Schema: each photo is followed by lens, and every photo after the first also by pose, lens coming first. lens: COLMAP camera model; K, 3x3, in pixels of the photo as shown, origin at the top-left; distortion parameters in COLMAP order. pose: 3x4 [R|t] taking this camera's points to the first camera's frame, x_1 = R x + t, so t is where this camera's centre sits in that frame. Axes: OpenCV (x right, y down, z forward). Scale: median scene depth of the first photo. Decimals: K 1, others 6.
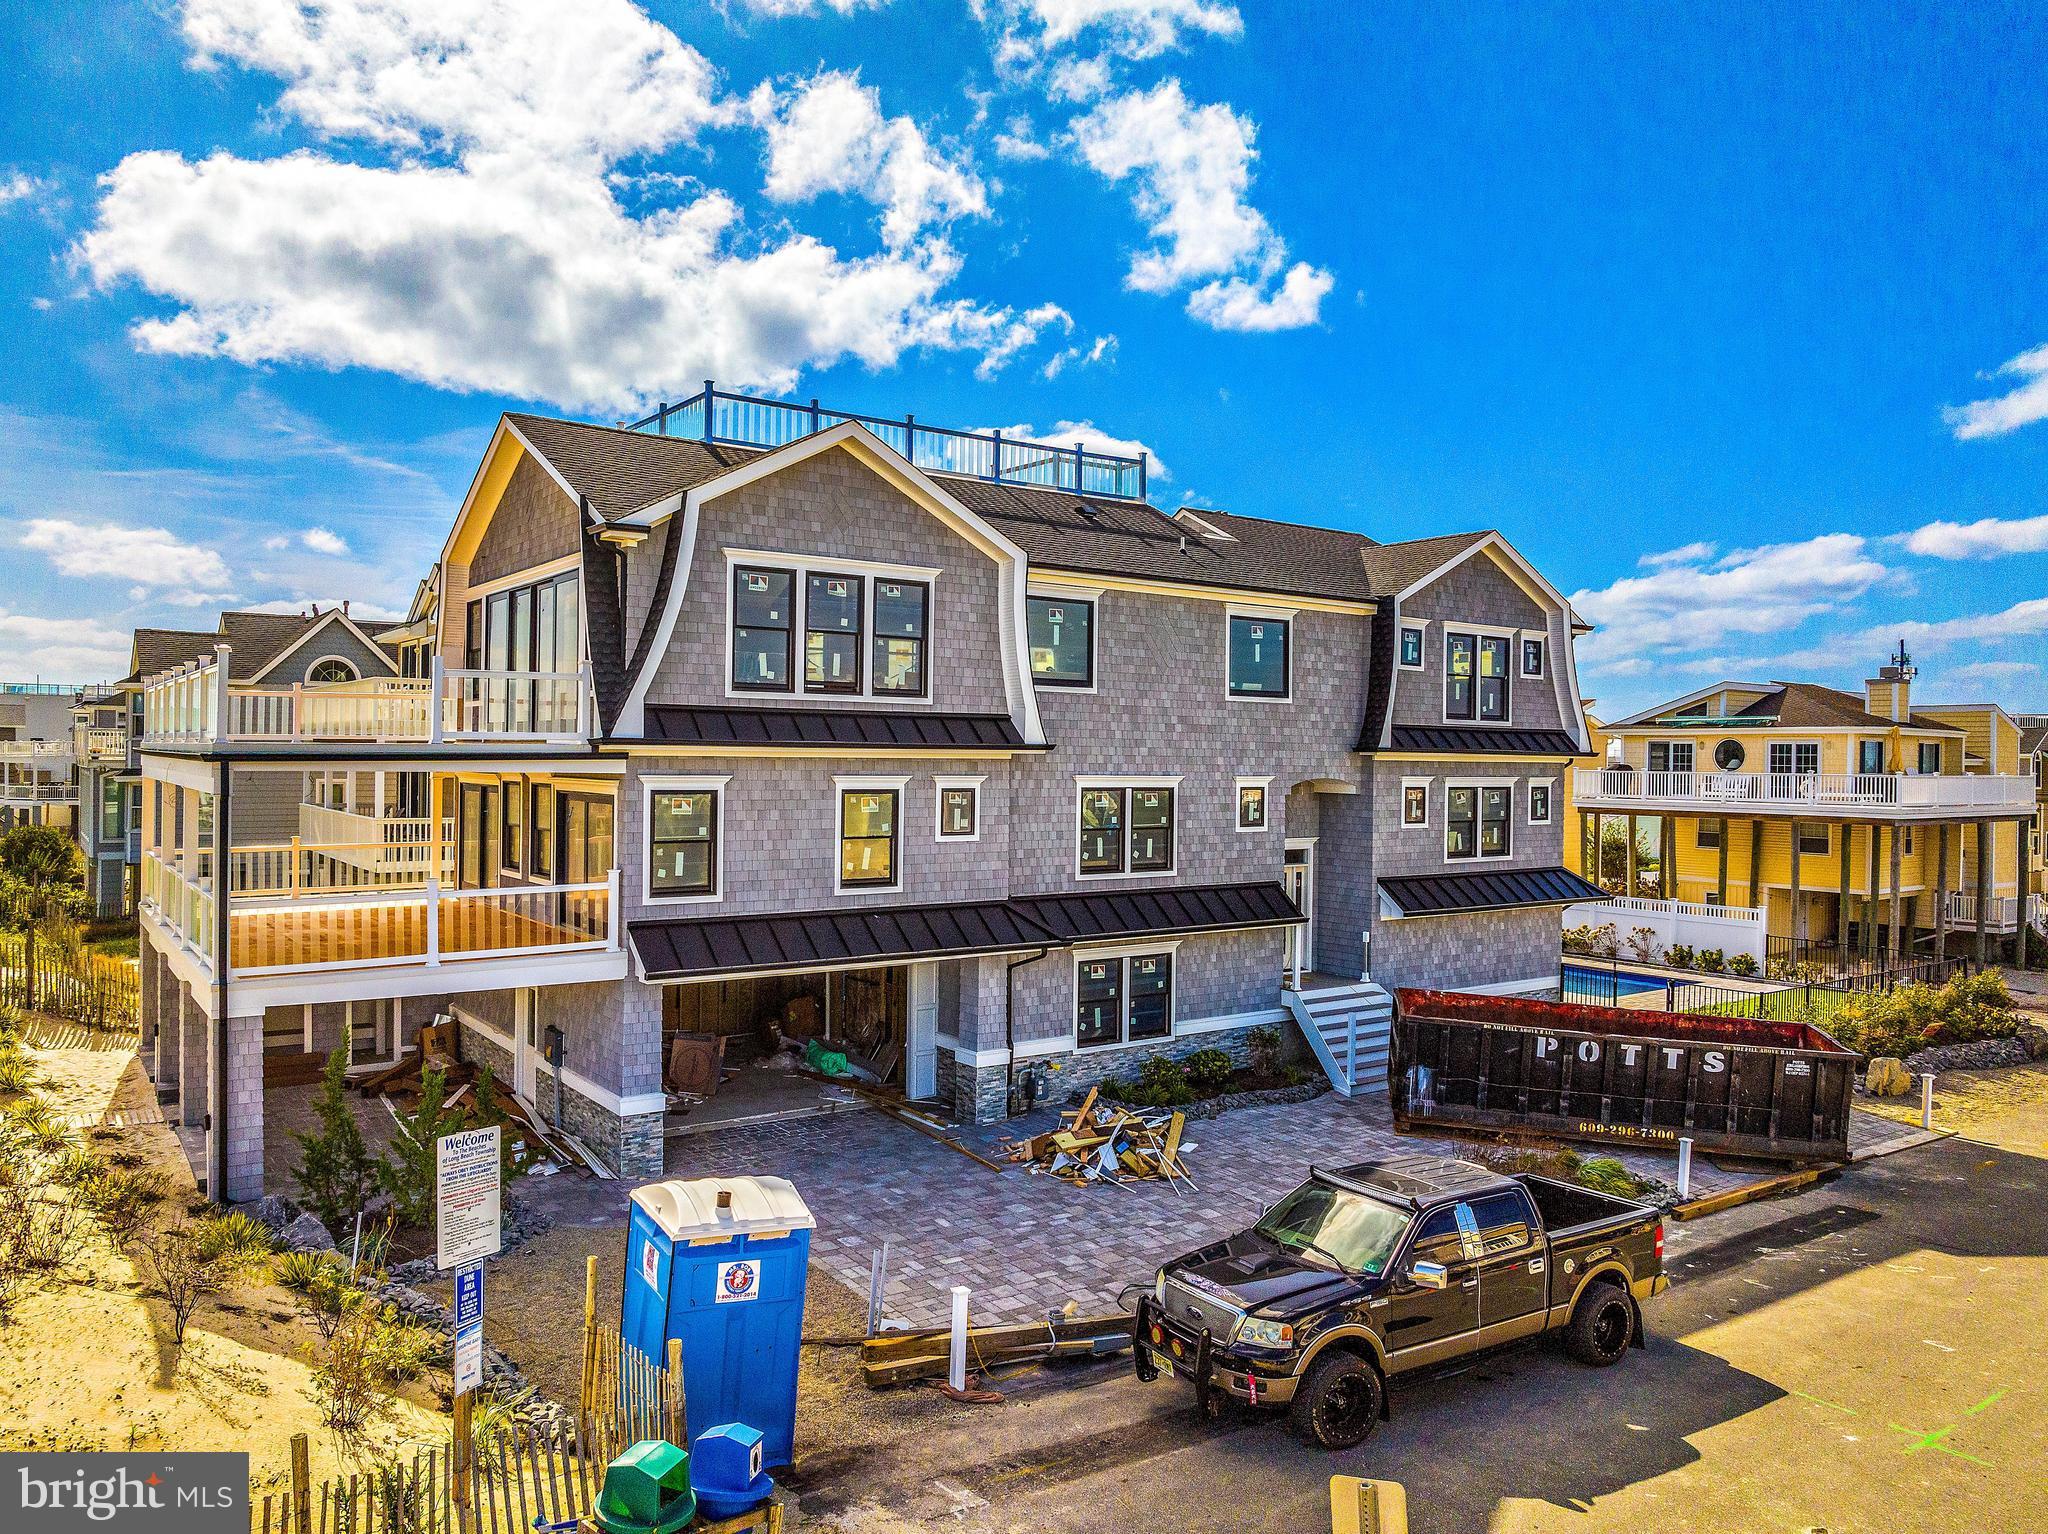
lens RADIAL K [[1447.2, 0, 1026.6], [0, 1447.2, 758.0], [0, 0, 1]] dist [-0.022871, -0.045823]
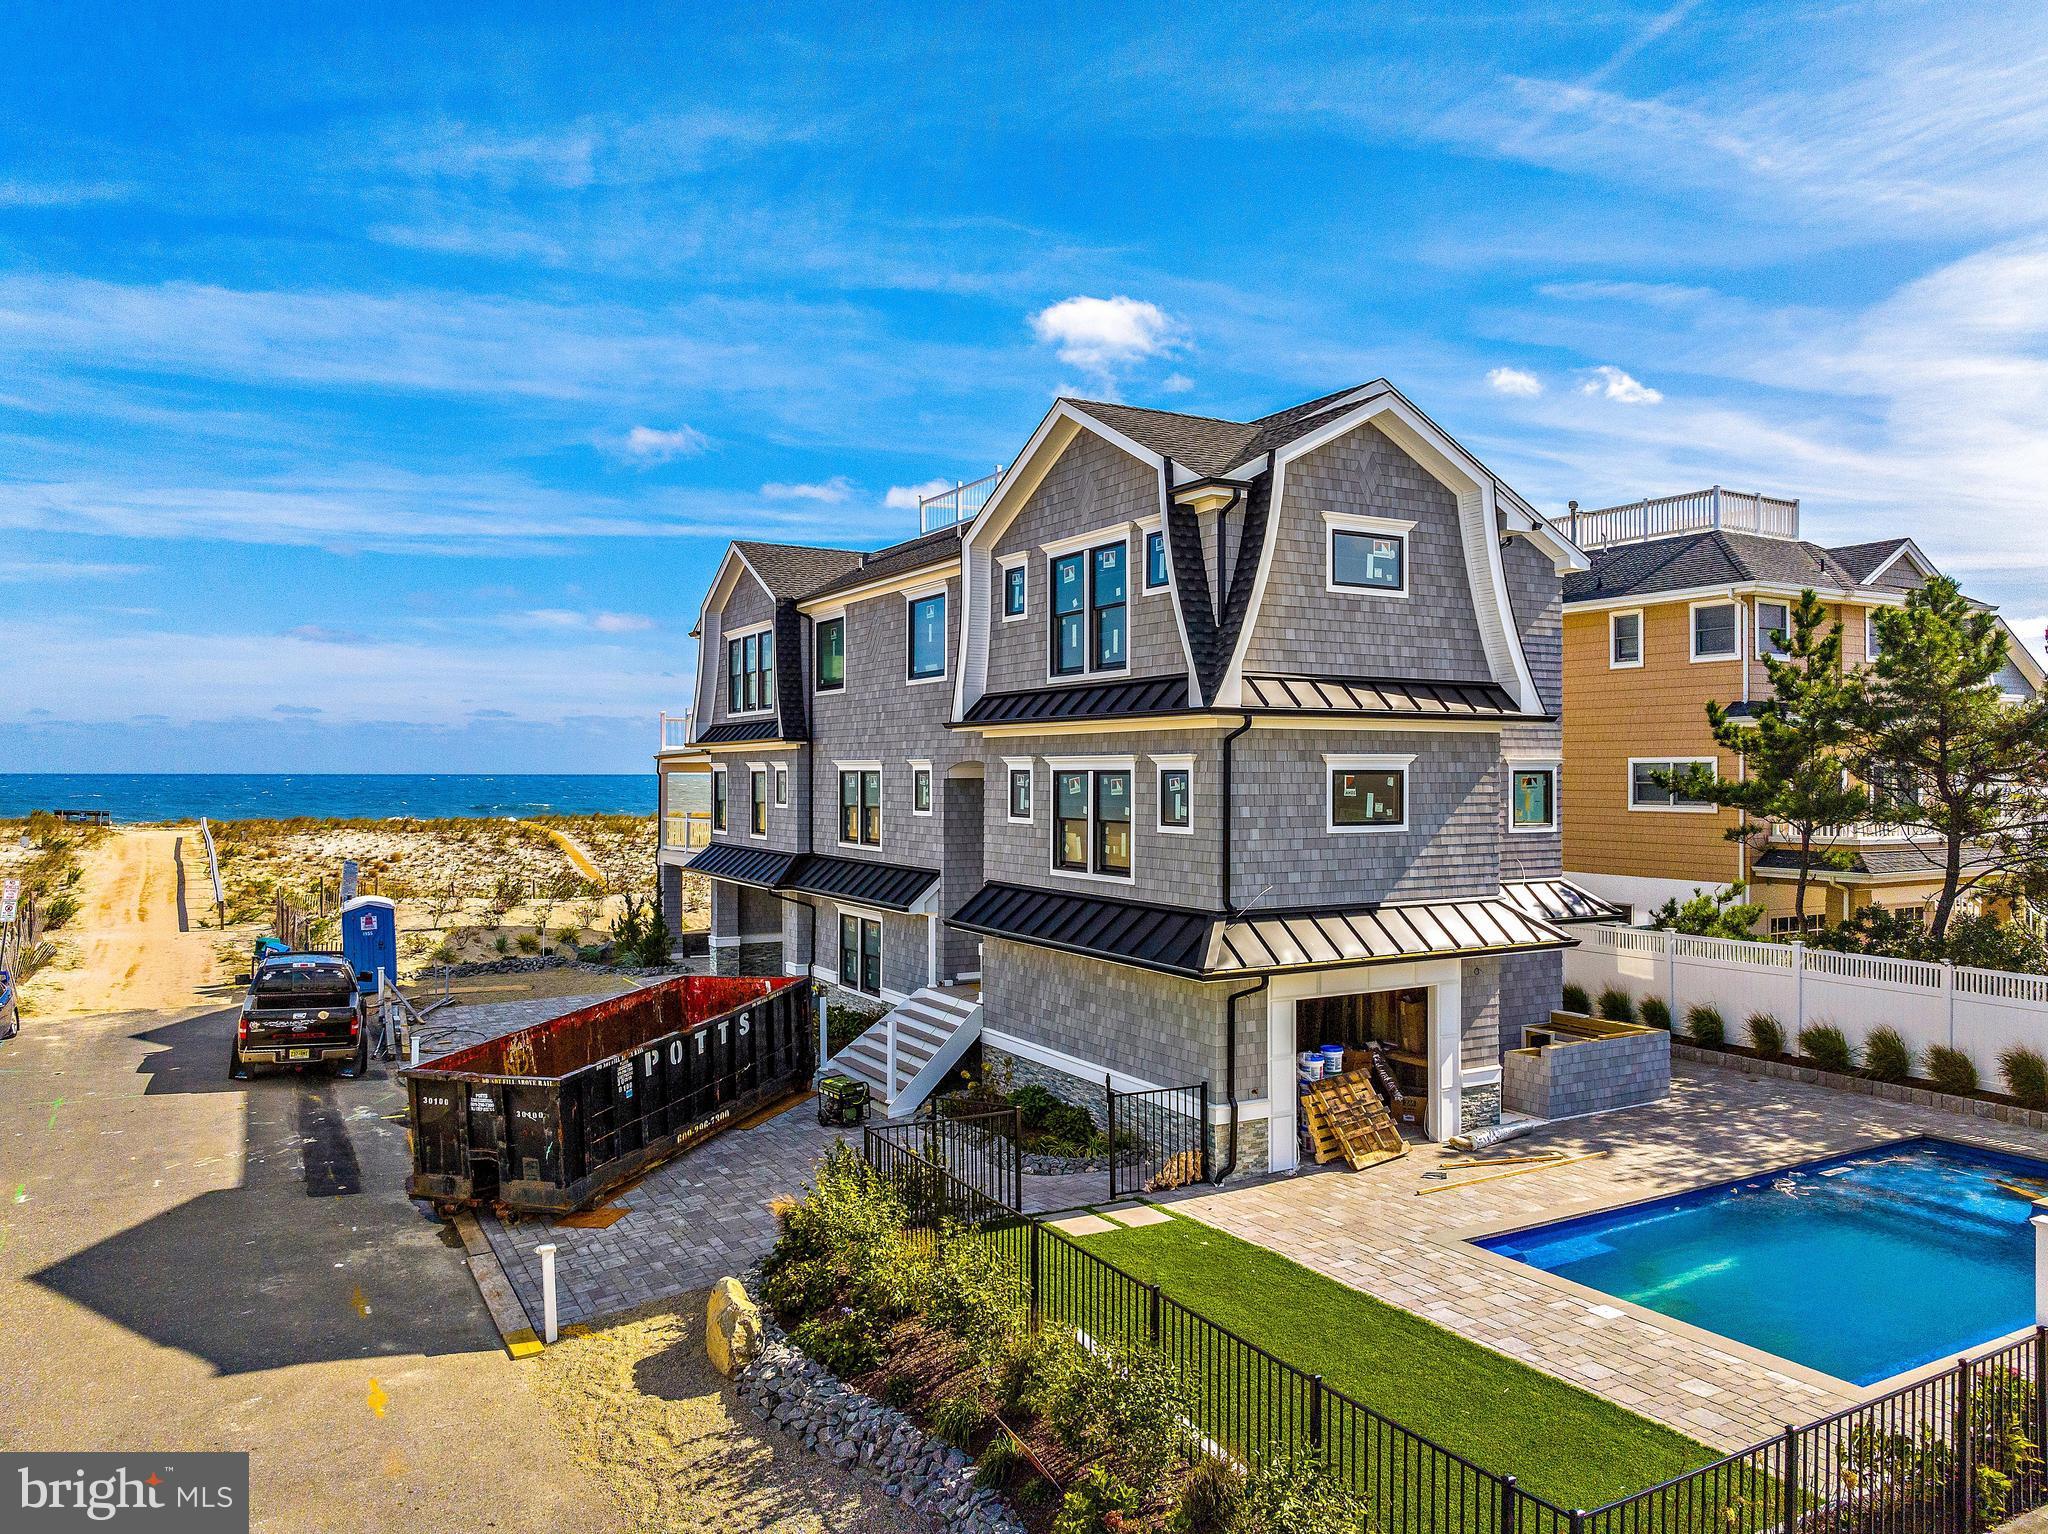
lens RADIAL K [[1446.1, 0, 1028.1], [0, 1446.1, 767.3], [0, 0, 1]] dist [-0.039595, 0.005600]
pose [[-0.112437, -0.016012, -0.993530, 1.232595], [-0.003273, 0.999871, -0.015744, 0.036404], [0.993653, 0.001481, -0.112475, 1.296662]]
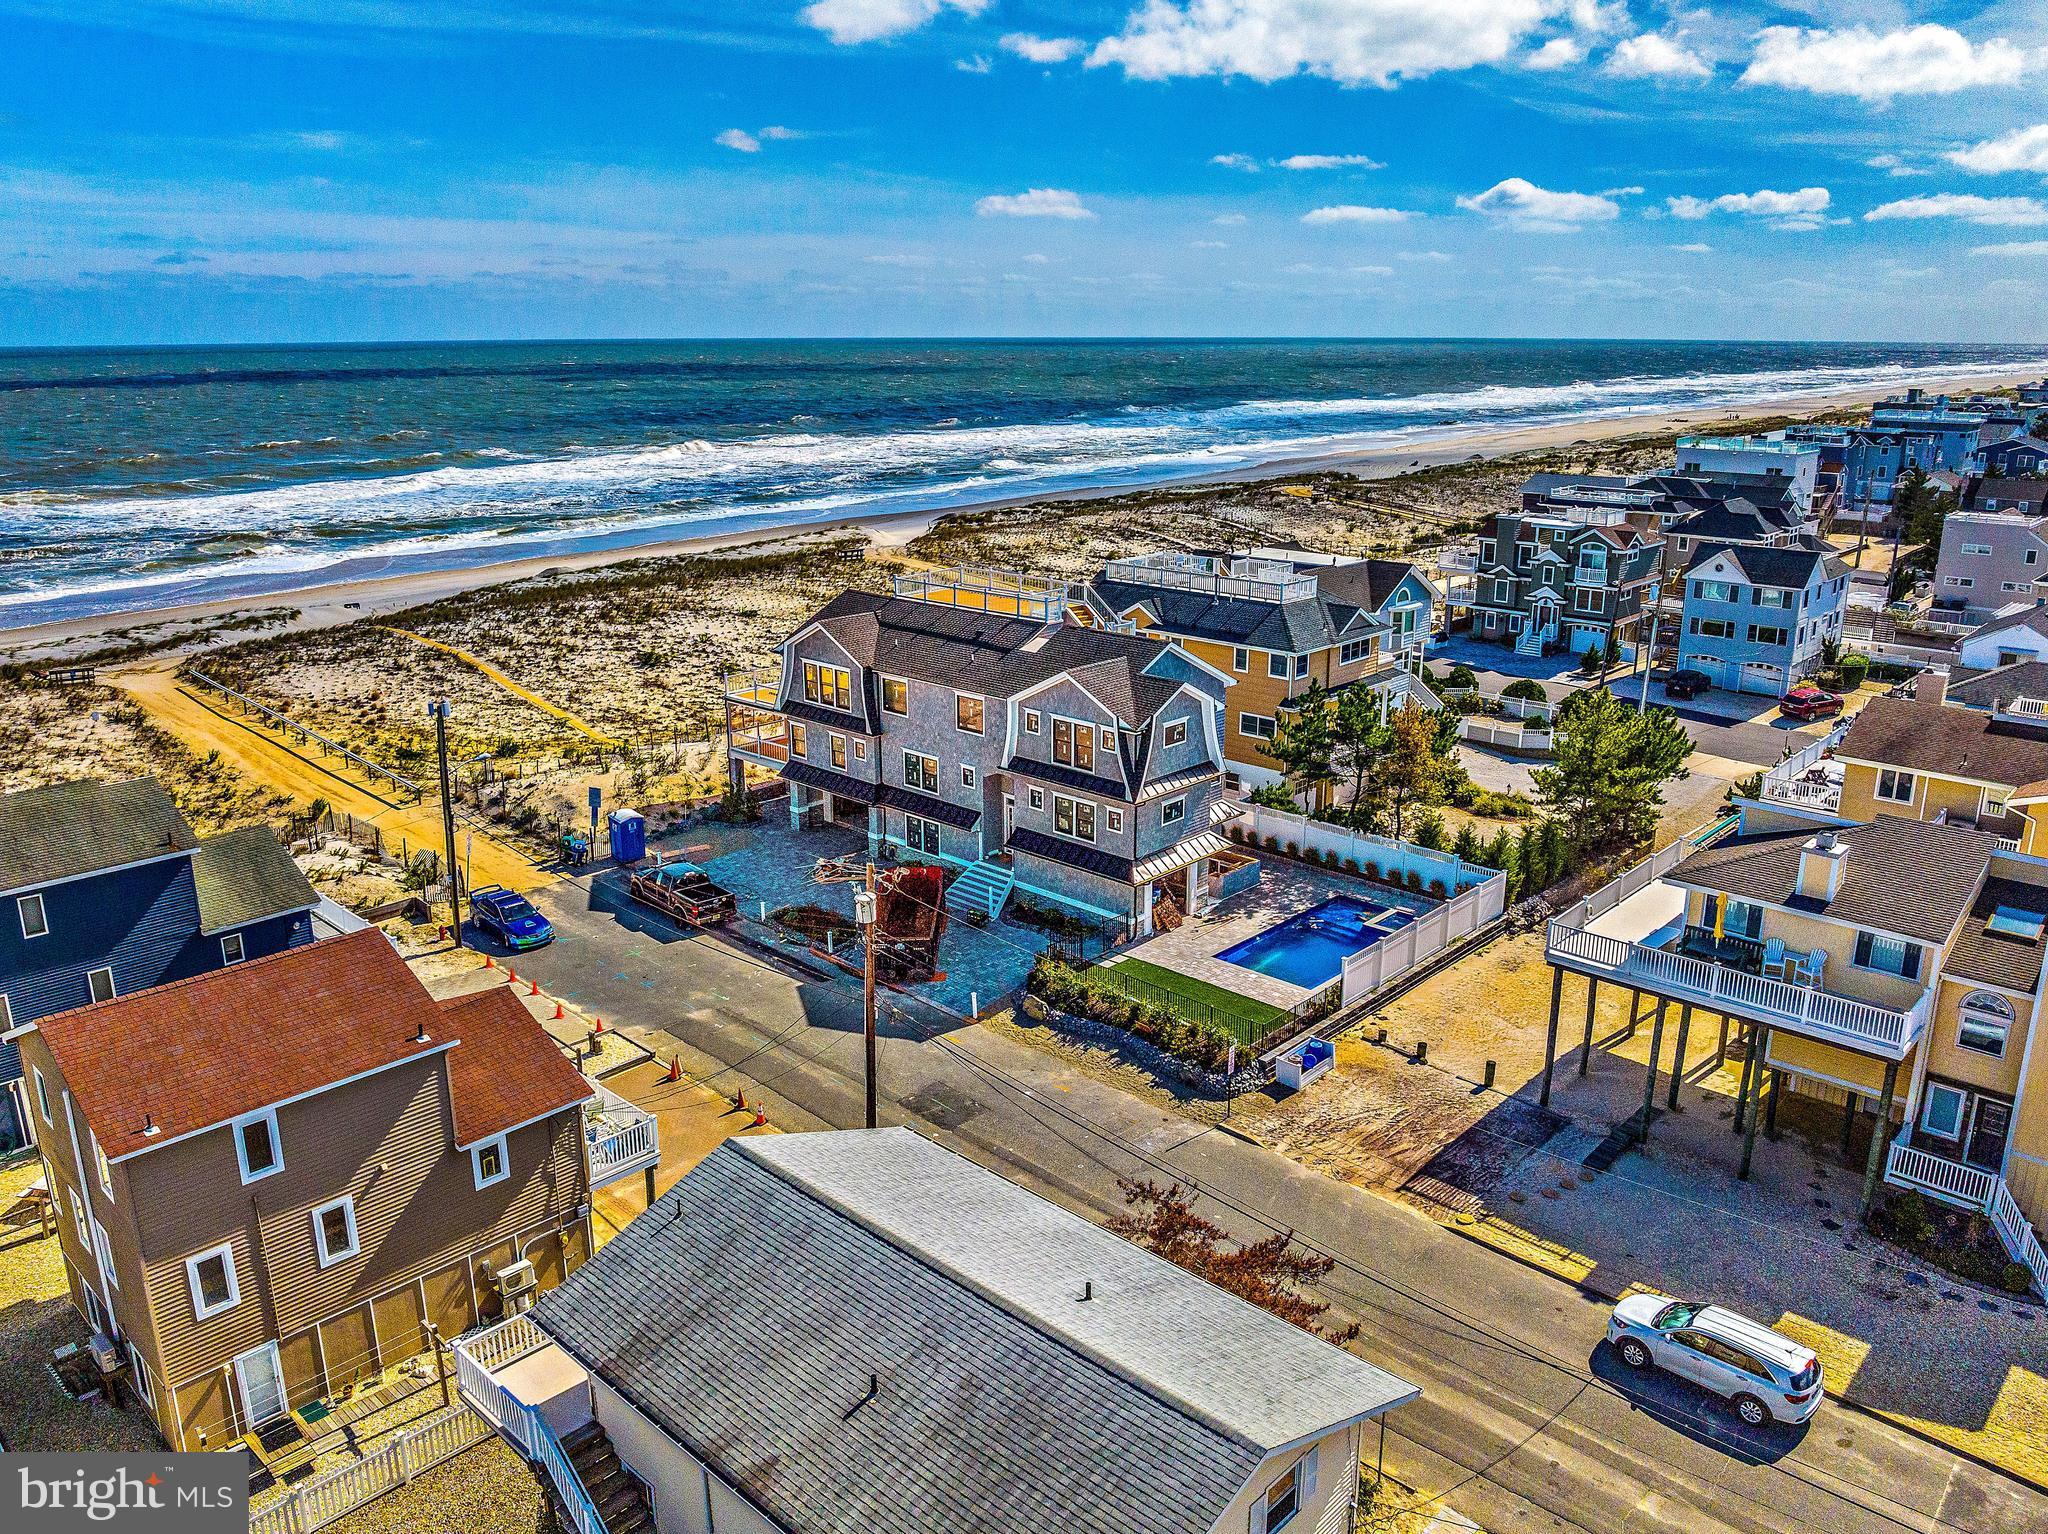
lens RADIAL K [[1517.0, 0, 1025.9], [0, 1517.0, 757.9], [0, 0, 1]] dist [-0.009055, -0.000637]
pose [[0.189940, 0.255922, -0.947854, 2.693394], [0.005177, 0.965154, 0.261631, -0.688835], [0.981782, -0.054601, 0.181996, 0.715177]]
